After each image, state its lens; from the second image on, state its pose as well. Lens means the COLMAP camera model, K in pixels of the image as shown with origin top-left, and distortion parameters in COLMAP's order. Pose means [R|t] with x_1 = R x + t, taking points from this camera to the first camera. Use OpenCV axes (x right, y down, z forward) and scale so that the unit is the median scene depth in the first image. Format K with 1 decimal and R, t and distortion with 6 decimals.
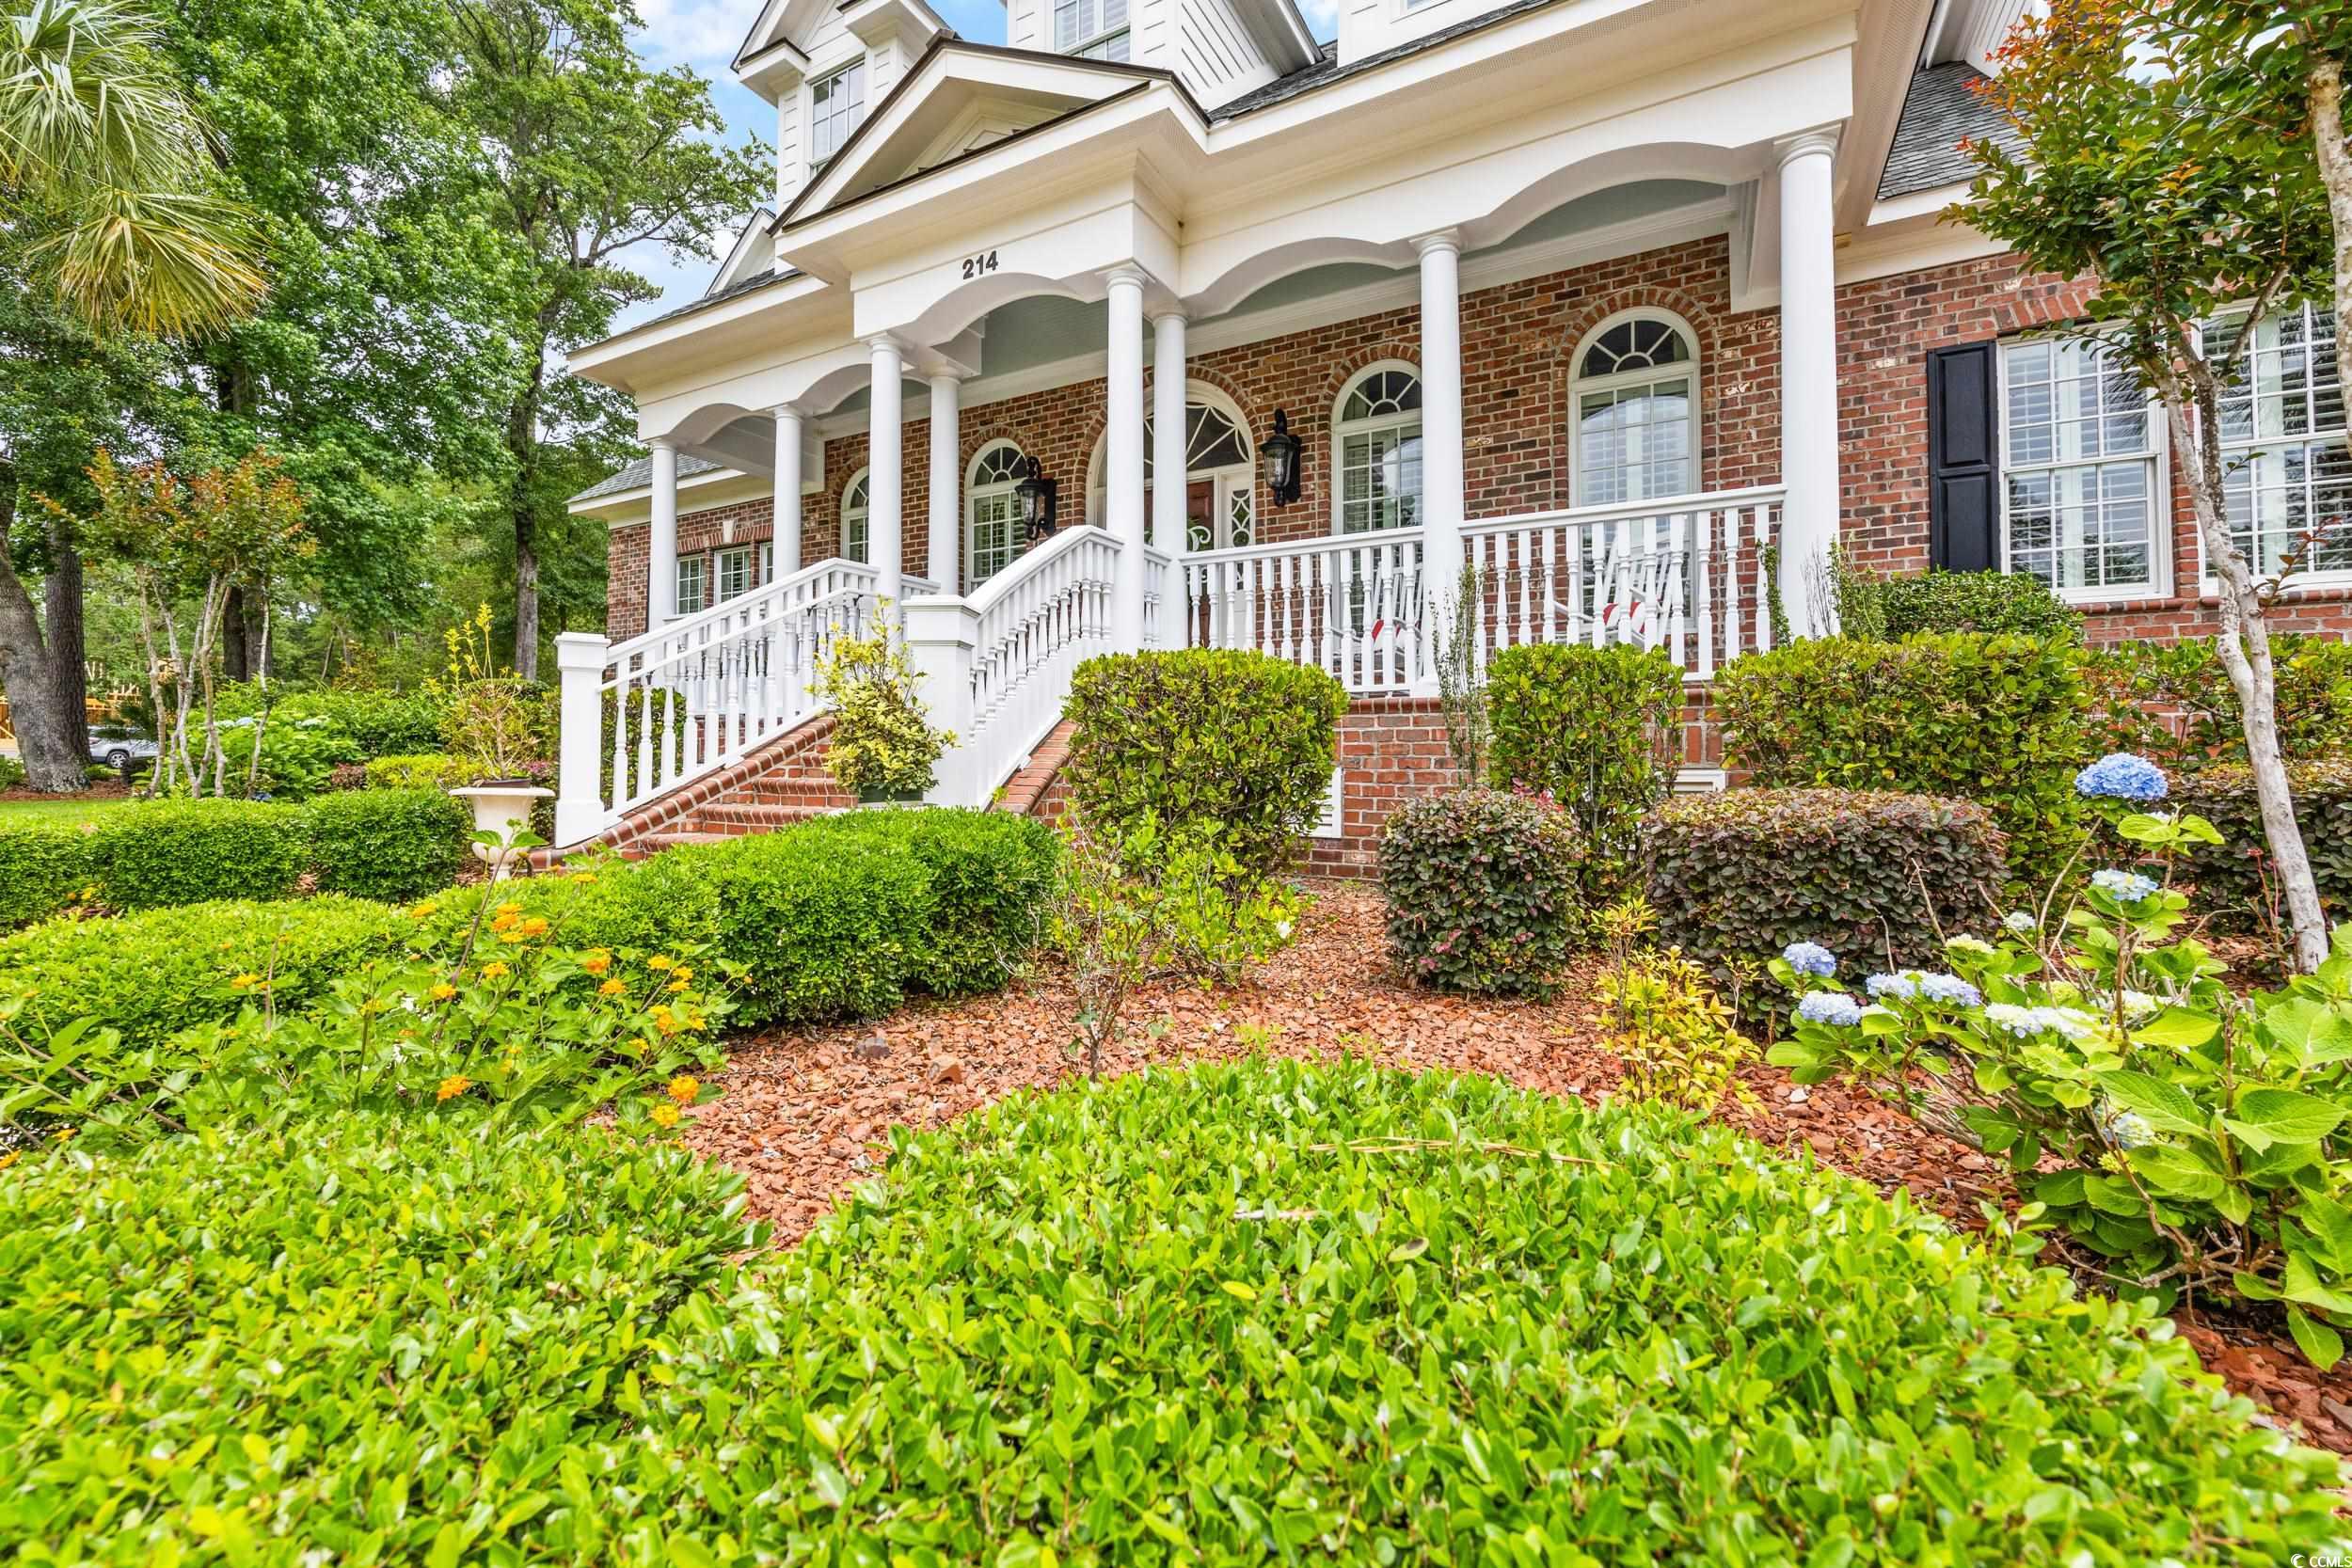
lens RADIAL K [[951.2, 0, 1185.2], [0, 951.2, 725.6], [0, 0, 1]] dist [0.001344, -0.000080]
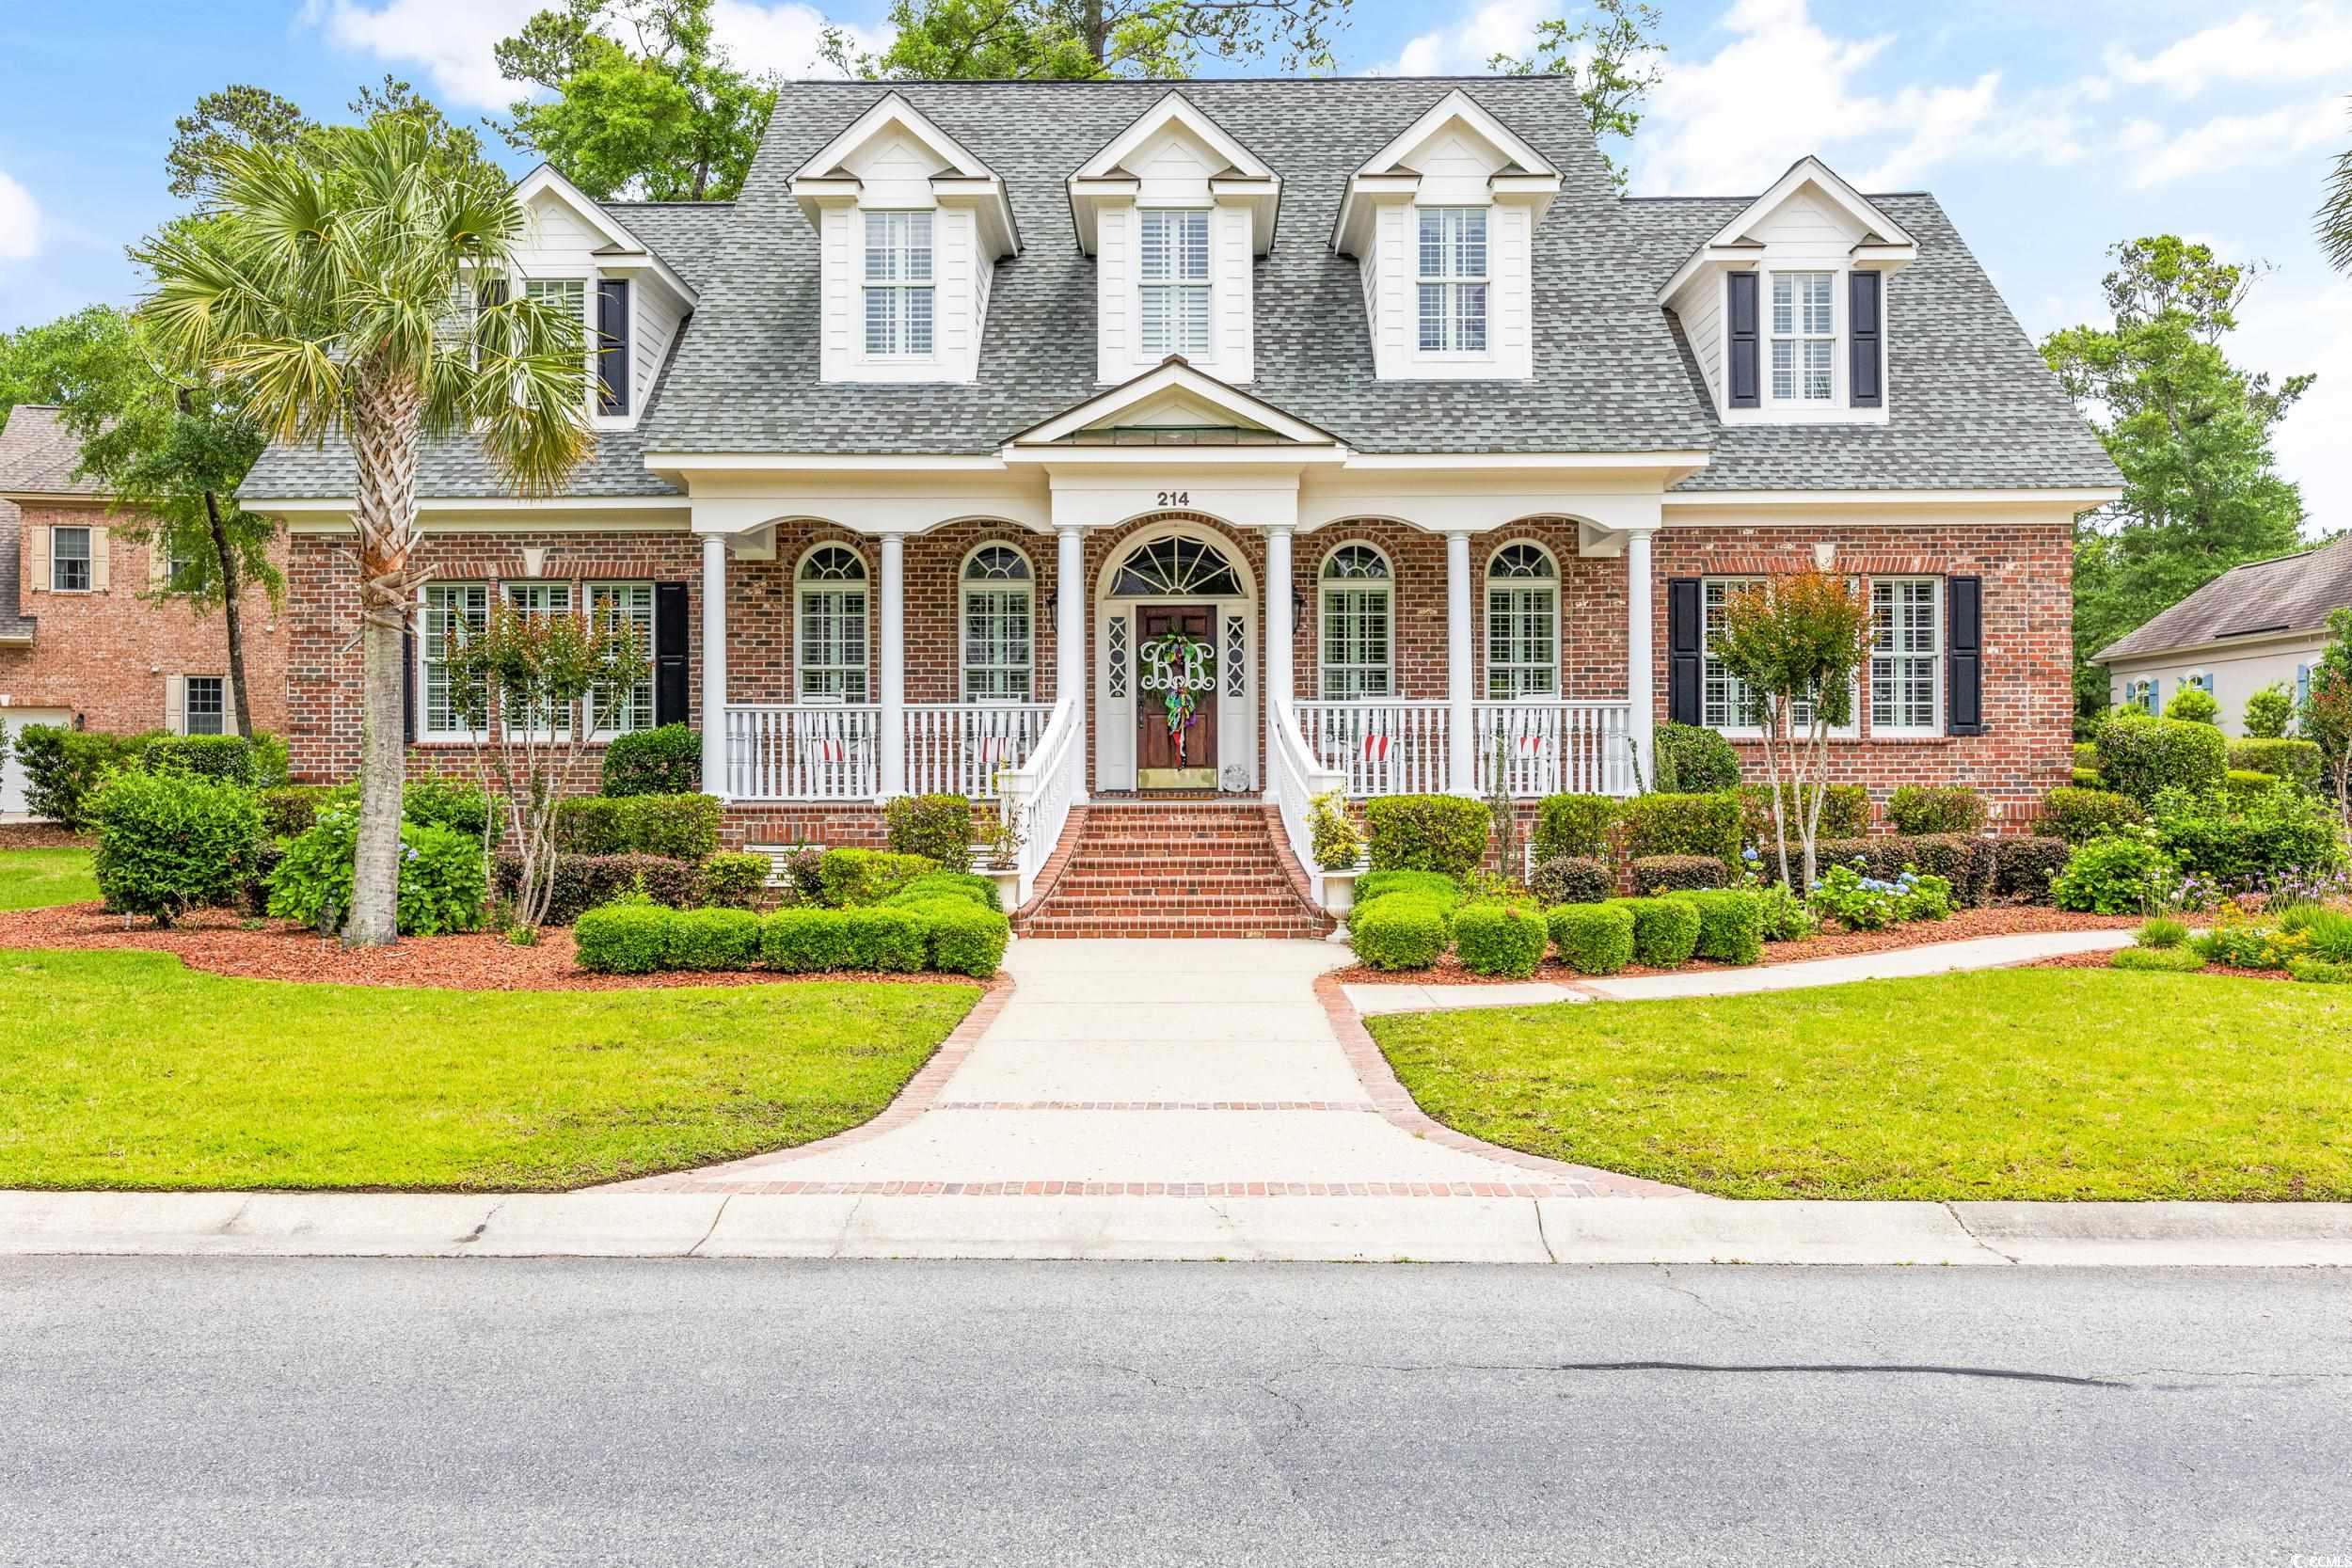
lens RADIAL K [[2089.6, 0, 1175.0], [0, 2089.6, 782.1], [0, 0, 1]] dist [-0.002668, -0.000181]
pose [[0.875664, -0.008128, 0.482853, -1.728941], [-0.013393, 0.999065, 0.041106, -0.183146], [-0.482736, -0.042462, 0.874736, -1.774928]]
